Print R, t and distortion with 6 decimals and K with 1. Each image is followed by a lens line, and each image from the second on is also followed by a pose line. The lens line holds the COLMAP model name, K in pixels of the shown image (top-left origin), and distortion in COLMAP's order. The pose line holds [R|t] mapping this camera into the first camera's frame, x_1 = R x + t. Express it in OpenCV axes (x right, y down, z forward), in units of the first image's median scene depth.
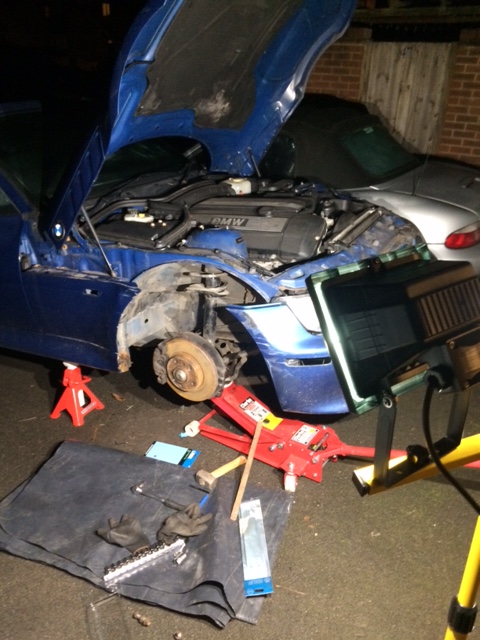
lens RADIAL K [[522.0, 0, 240.0], [0, 522.0, 320.0], [0, 0, 1]] dist [0.016553, -0.006654]
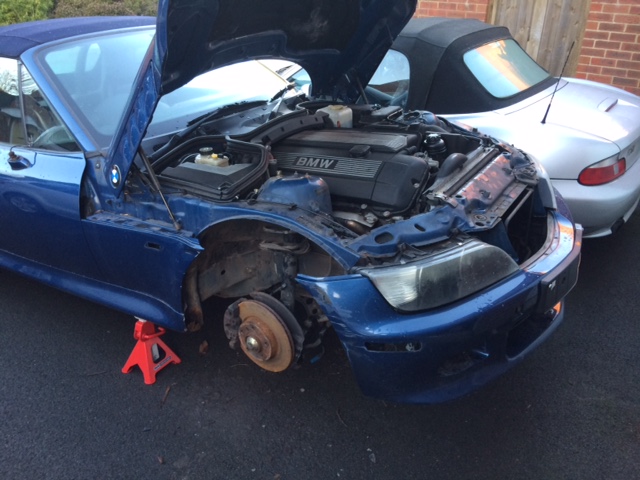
lens RADIAL K [[522.0, 0, 320.0], [0, 522.0, 240.0], [0, 0, 1]] dist [0.016553, -0.006654]
pose [[0.995699, 0.024708, -0.089286, 0.063798], [-0.022604, 0.999444, 0.024497, -0.078642], [0.089842, -0.022374, 0.995705, 0.130836]]
